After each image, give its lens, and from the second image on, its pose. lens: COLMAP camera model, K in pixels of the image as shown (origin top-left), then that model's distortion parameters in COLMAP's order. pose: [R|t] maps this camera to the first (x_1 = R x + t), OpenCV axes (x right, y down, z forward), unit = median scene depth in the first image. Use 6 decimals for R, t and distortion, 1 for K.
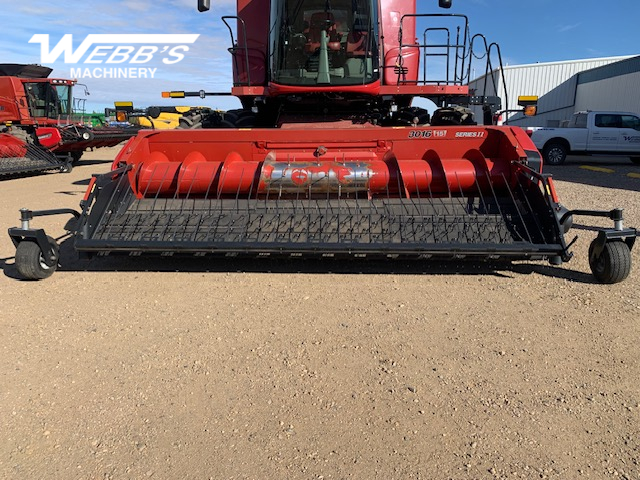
lens RADIAL K [[489.5, 0, 320.0], [0, 489.5, 240.0], [0, 0, 1]] dist [0.017695, -0.004962]
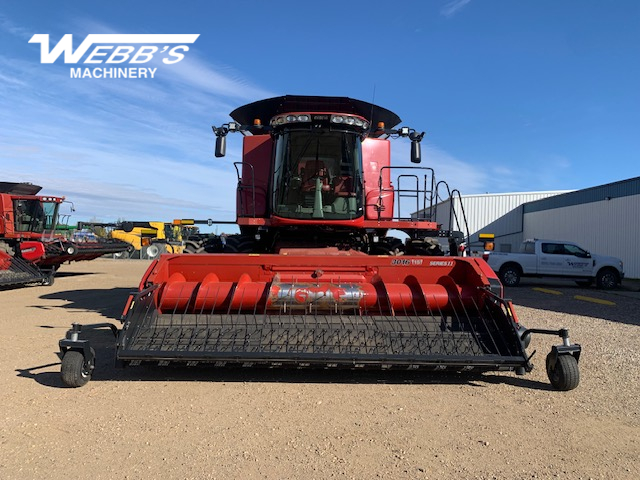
lens RADIAL K [[481.3, 0, 325.1], [0, 481.3, 240.3], [0, 0, 1]] dist [0.048136, -0.058966]
pose [[0.996813, 0.024750, 0.075842, -0.068514], [-0.006472, 0.972614, -0.232338, 0.006578], [-0.079515, 0.231106, 0.969674, -0.135360]]
